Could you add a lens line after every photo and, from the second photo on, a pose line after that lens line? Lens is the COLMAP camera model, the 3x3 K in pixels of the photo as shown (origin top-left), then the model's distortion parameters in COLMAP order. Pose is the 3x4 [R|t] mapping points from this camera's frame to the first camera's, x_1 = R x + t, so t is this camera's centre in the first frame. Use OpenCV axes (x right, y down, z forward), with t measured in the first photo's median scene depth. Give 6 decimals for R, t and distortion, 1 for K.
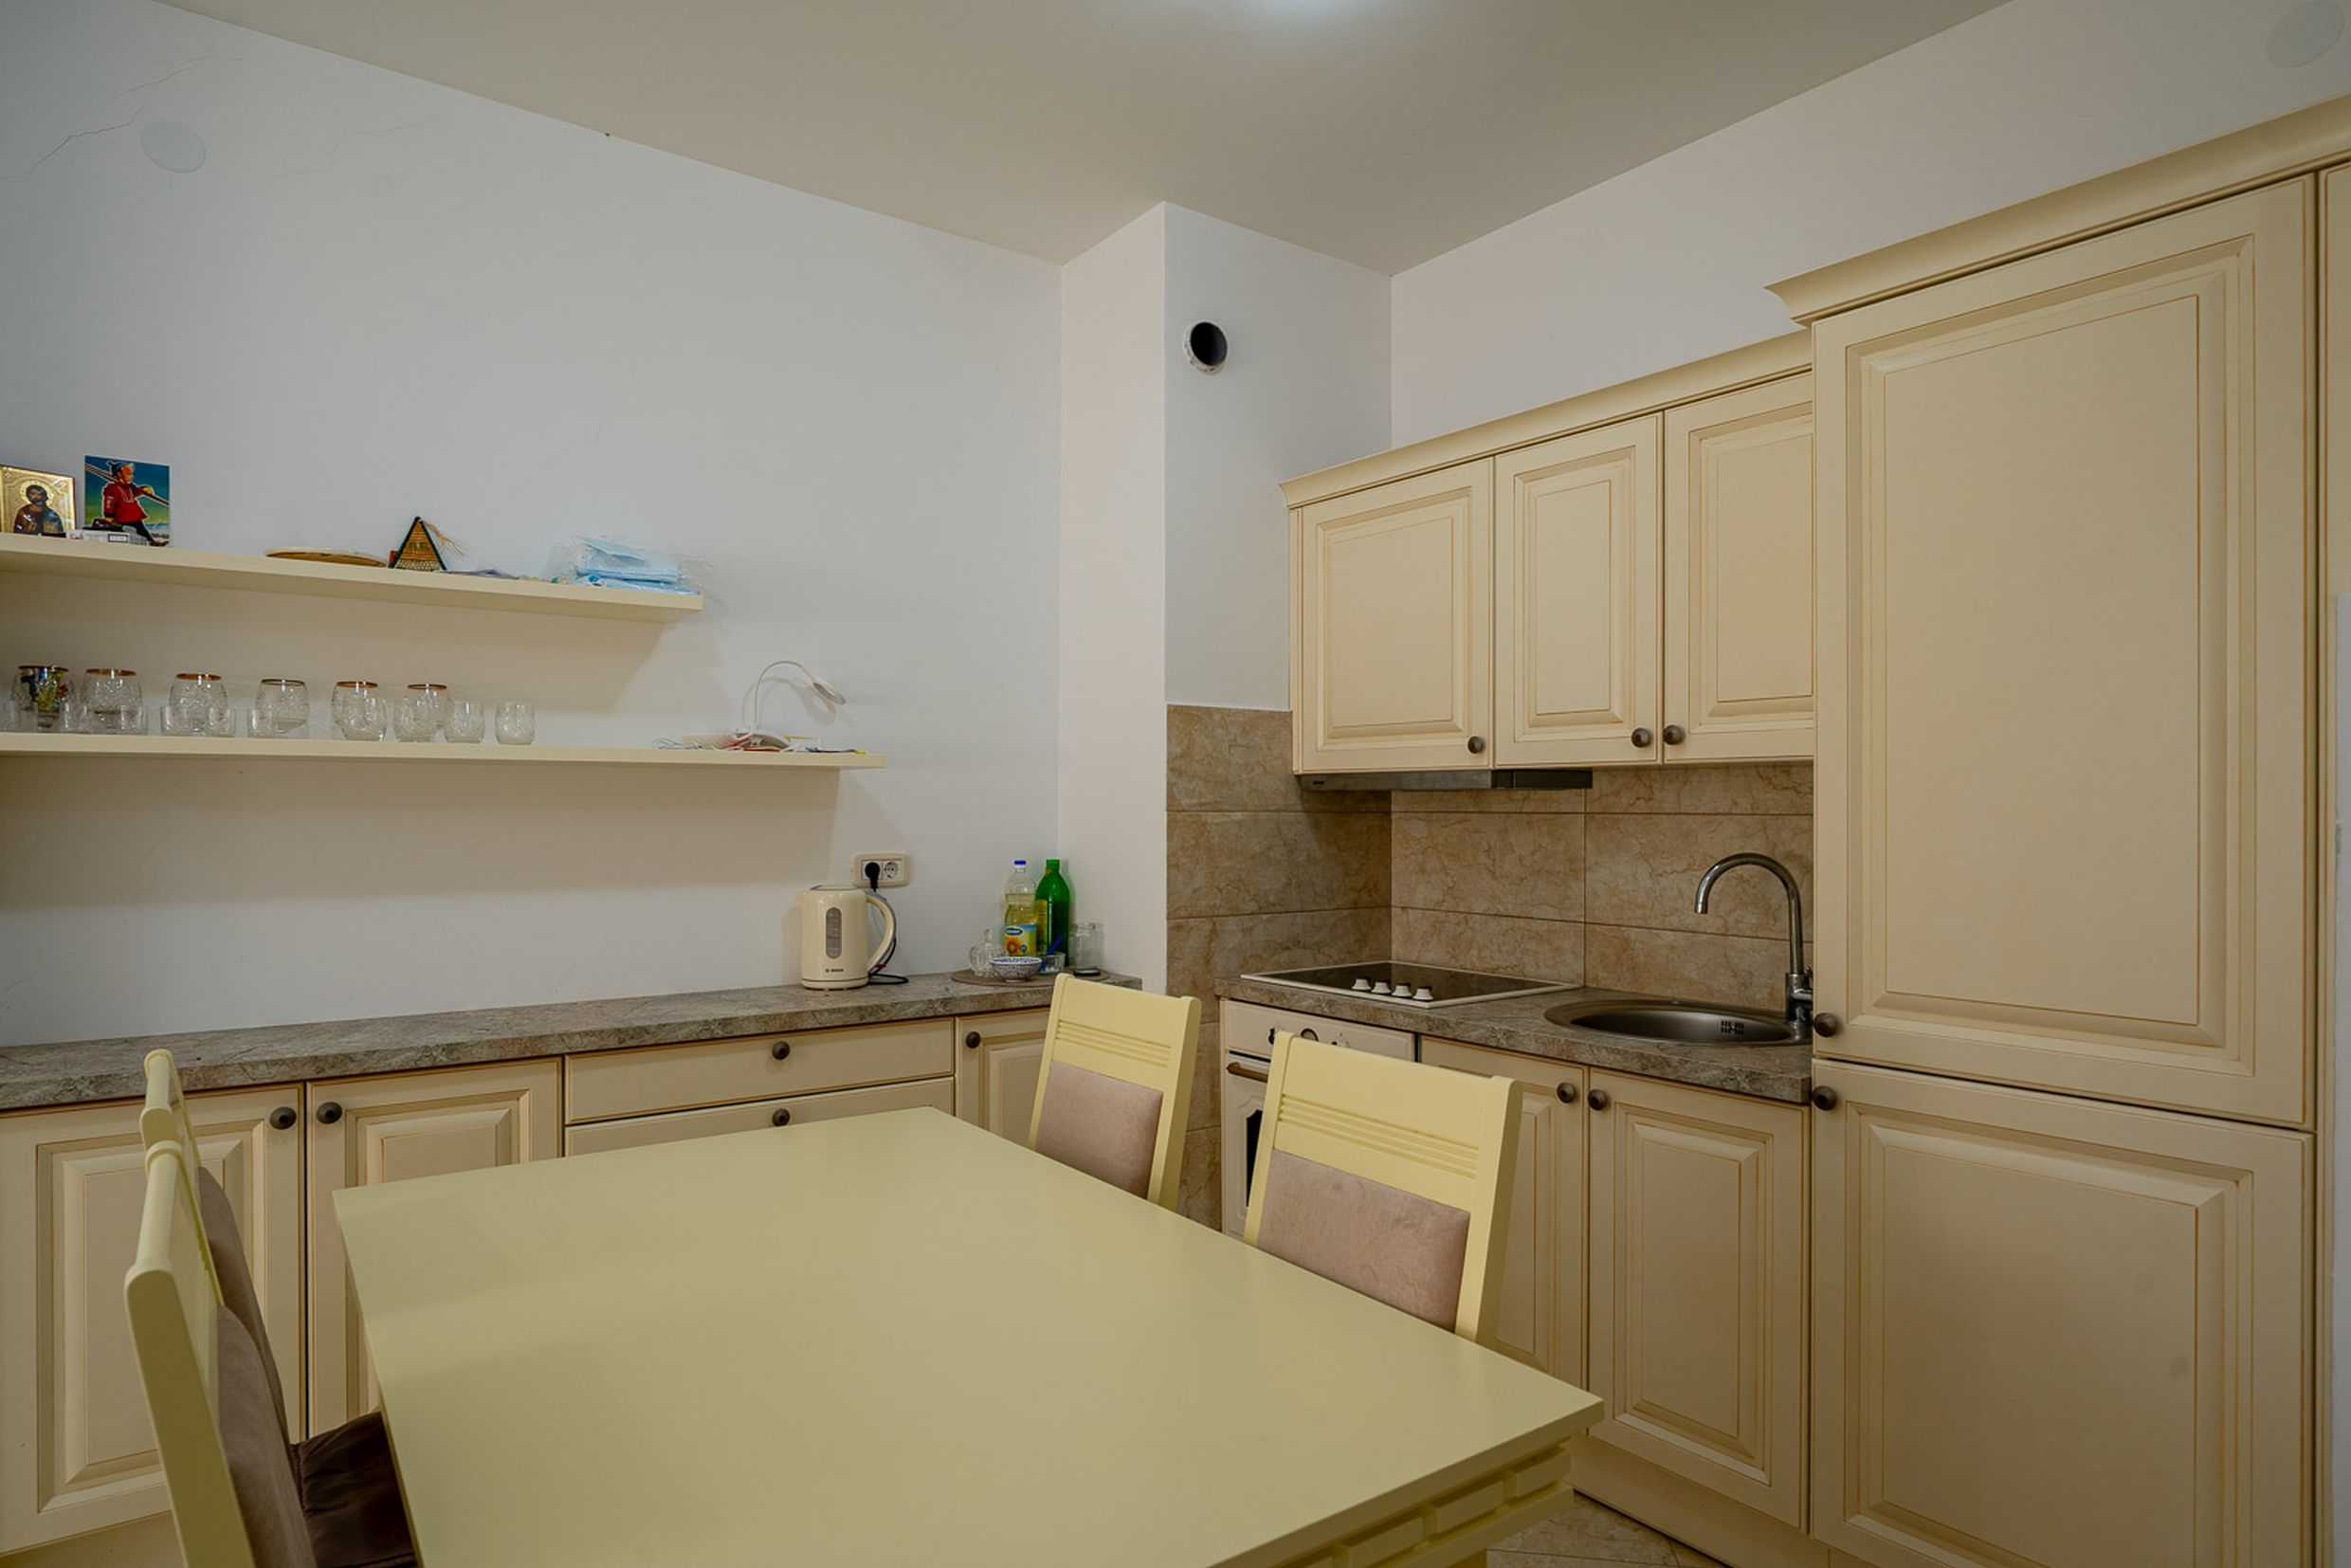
lens RADIAL K [[1380.0, 0, 1235.7], [0, 1380.0, 790.7], [0, 0, 1]] dist [-0.003380, -0.004115]
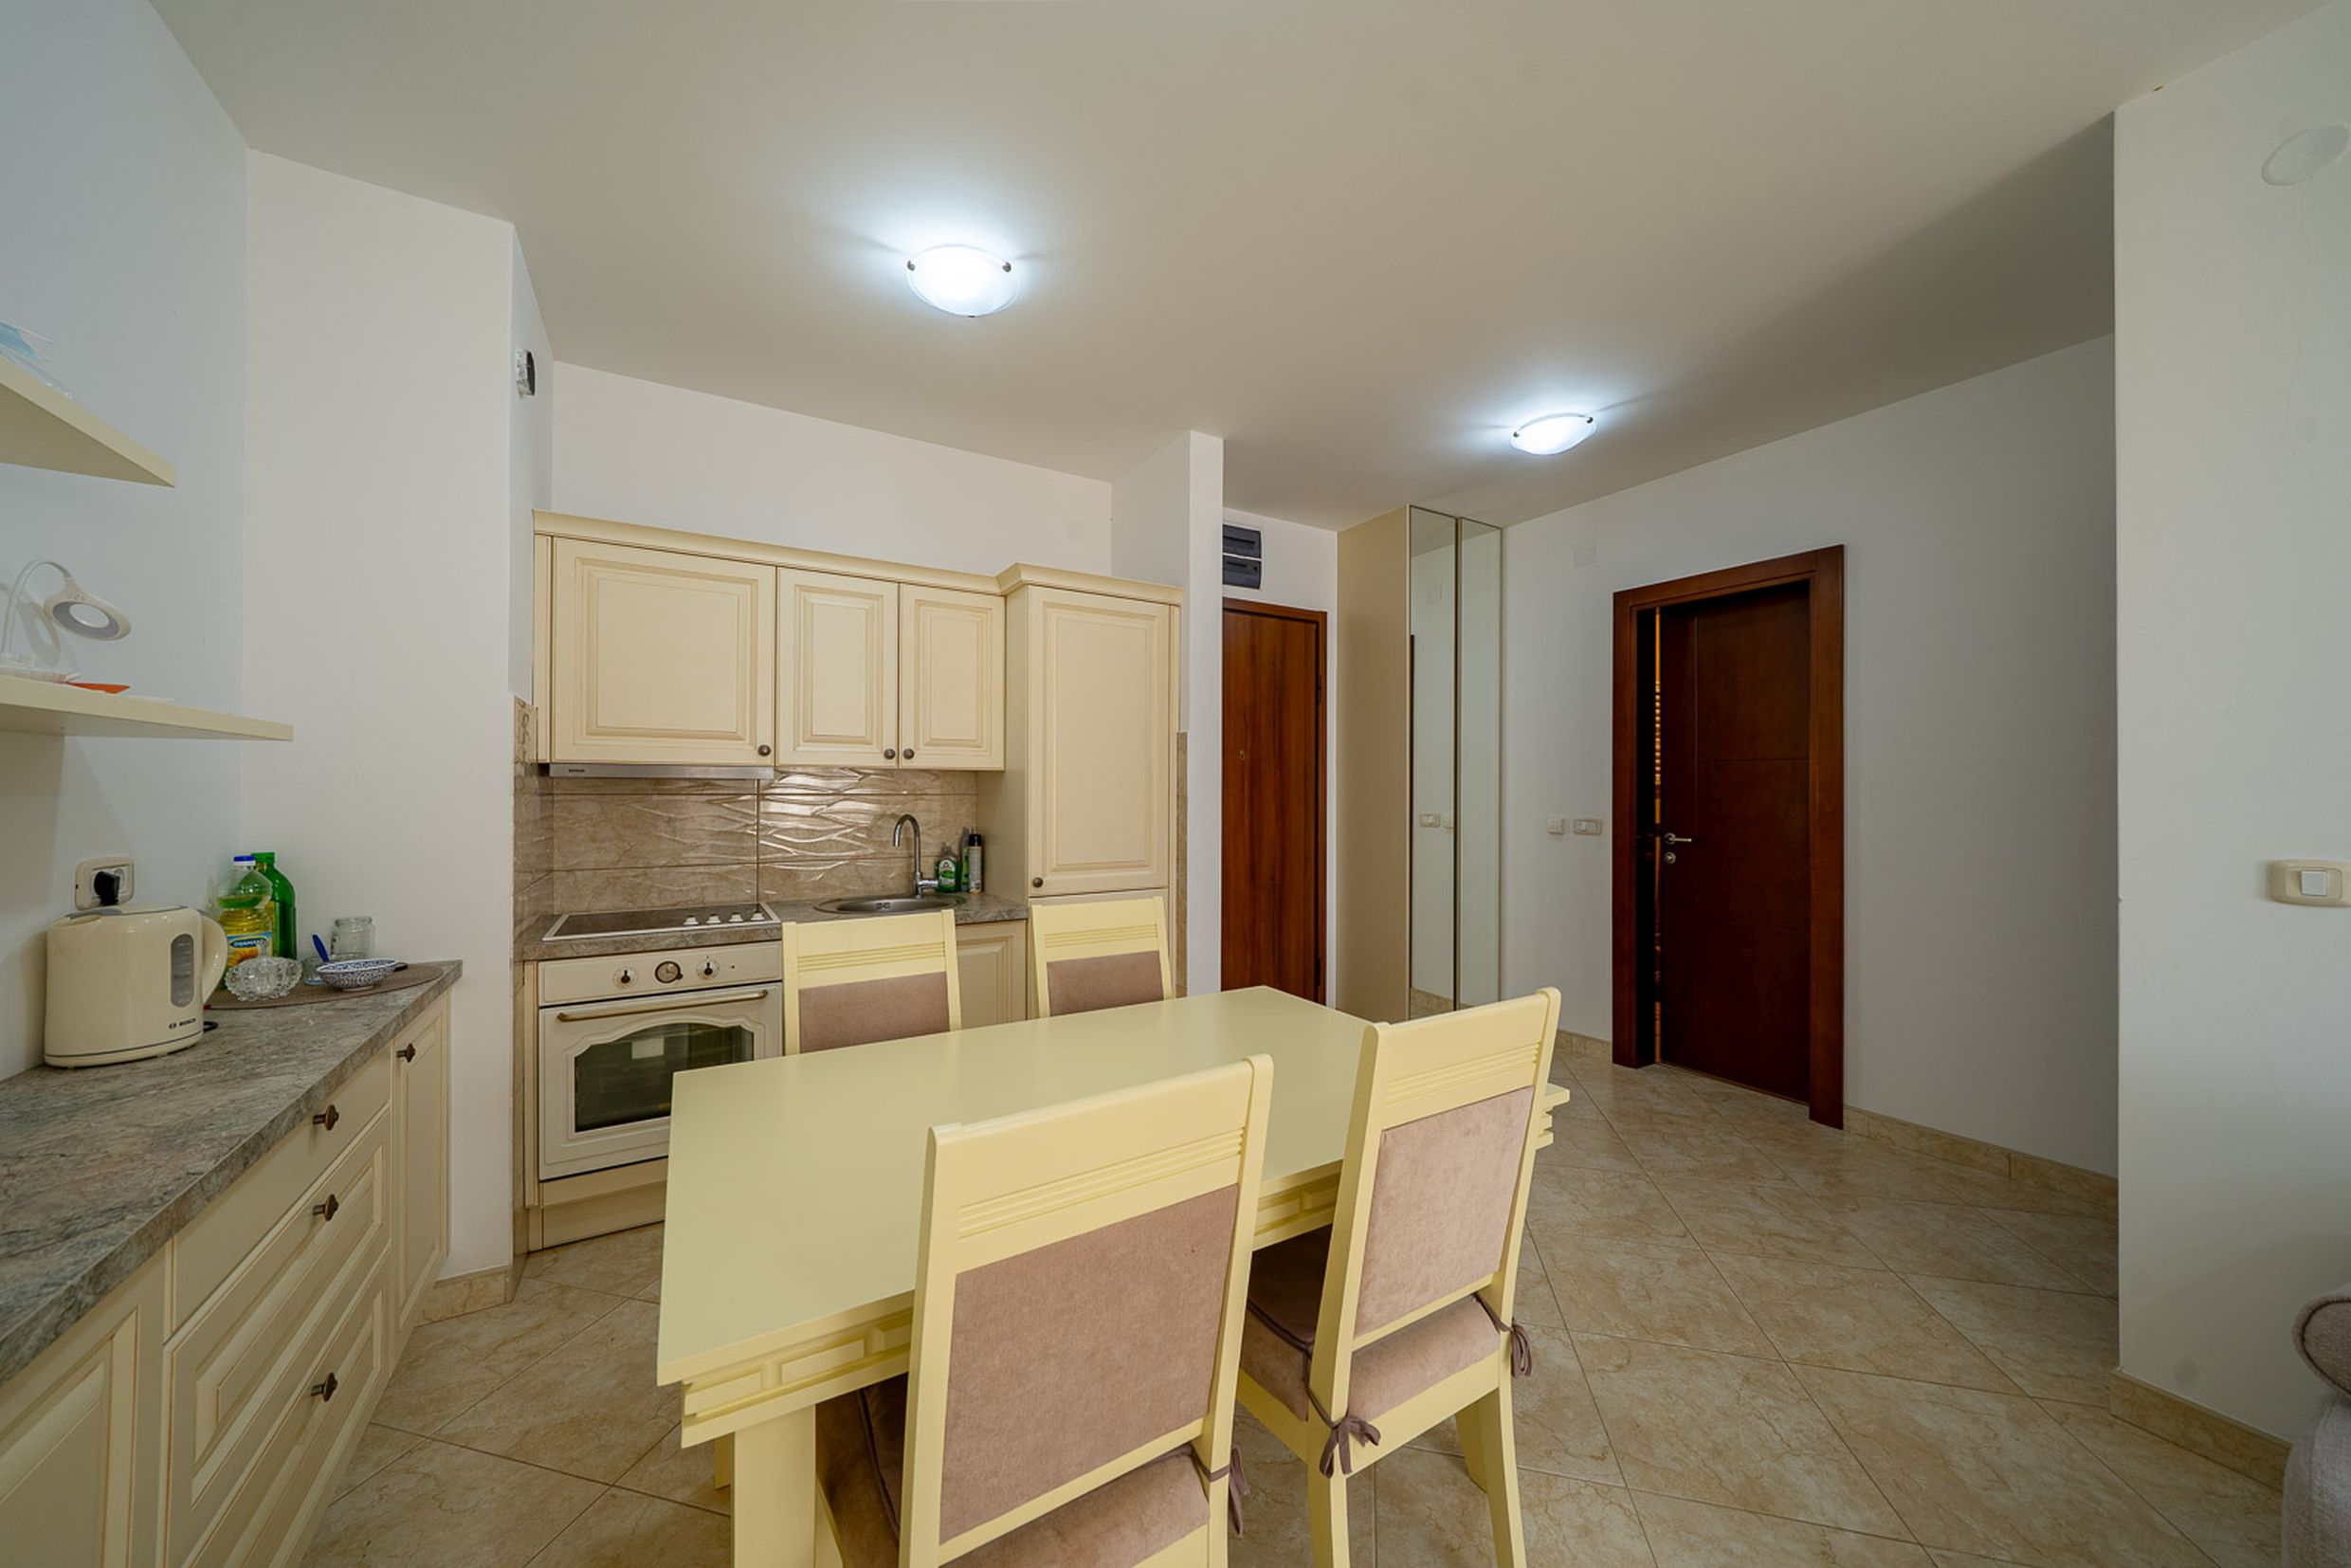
lens RADIAL K [[751.5, 0, 1172.4], [0, 751.5, 785.9], [0, 0, 1]] dist [-0.001348, -0.000076]
pose [[0.118341, 0.006643, 0.992951, -0.597952], [-0.012362, 0.999910, -0.005216, 0.004682], [-0.992896, -0.011658, 0.118412, 0.442809]]
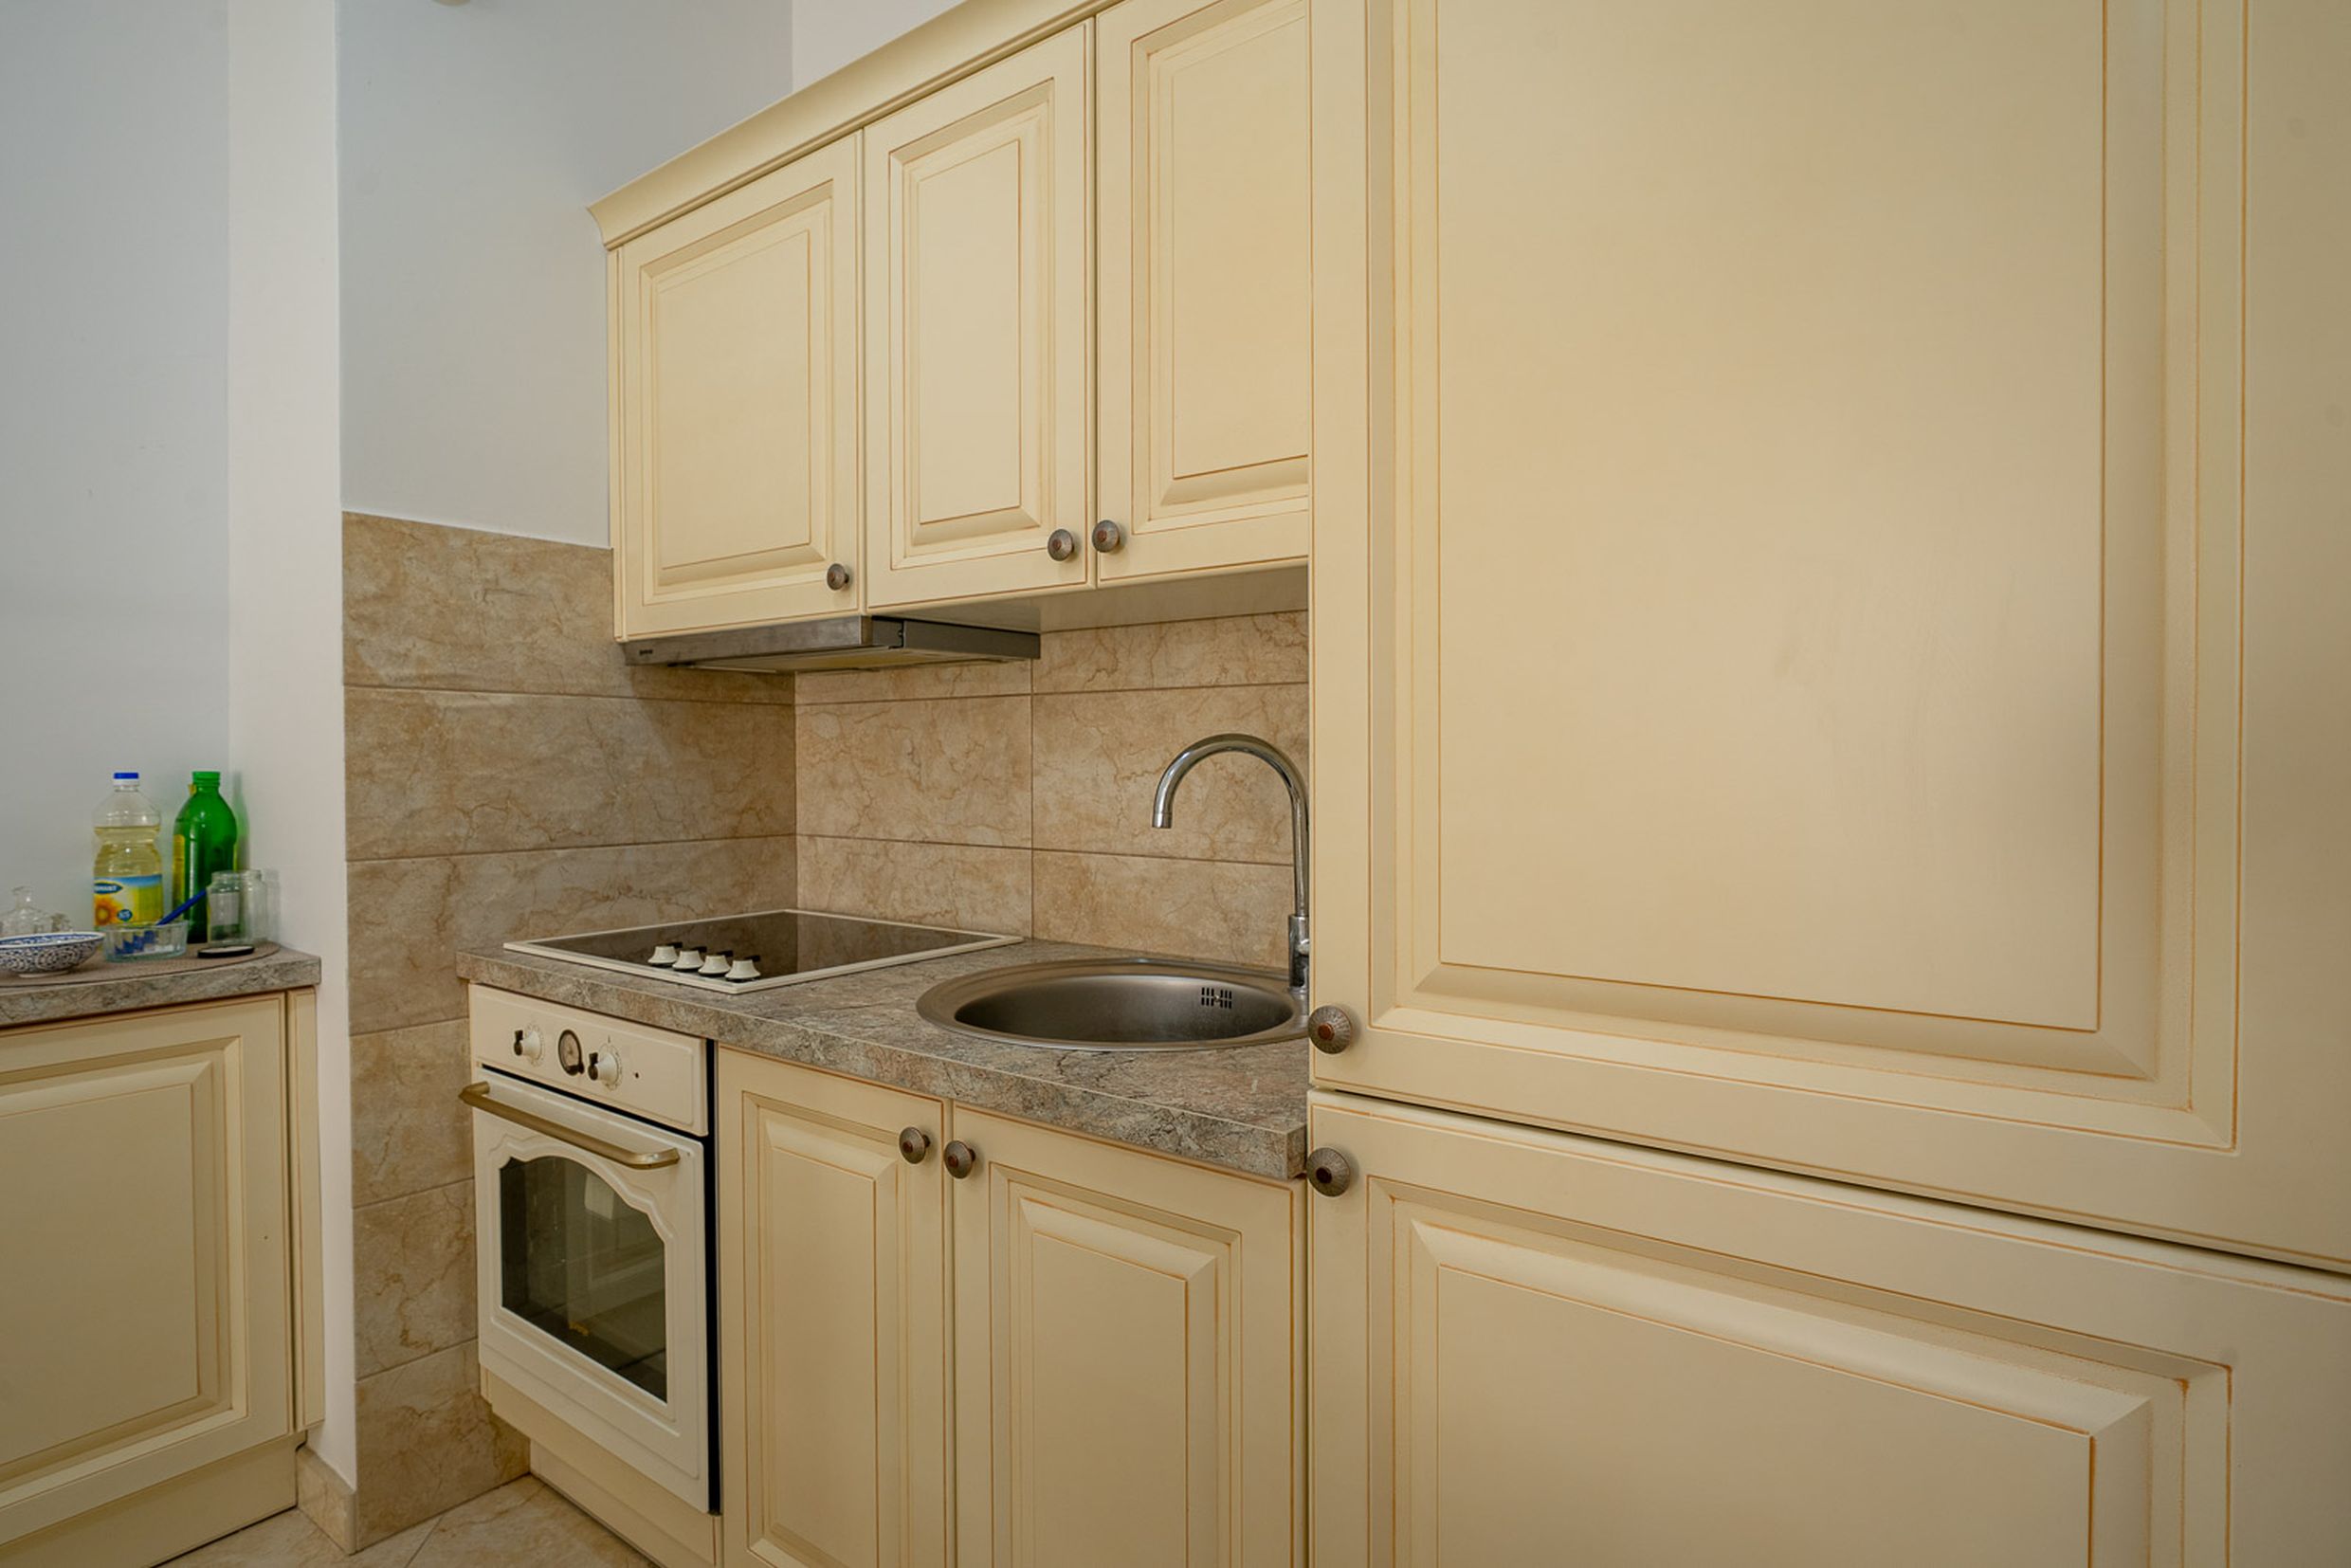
lens RADIAL K [[1180.6, 0, 1169.8], [0, 1180.6, 767.0], [0, 0, 1]] dist [-0.008391, 0.005447]
pose [[0.971456, -0.010115, 0.237004, 0.190345], [0.005818, 0.999806, 0.018826, 0.045422], [-0.237148, -0.016910, 0.971326, 0.420558]]
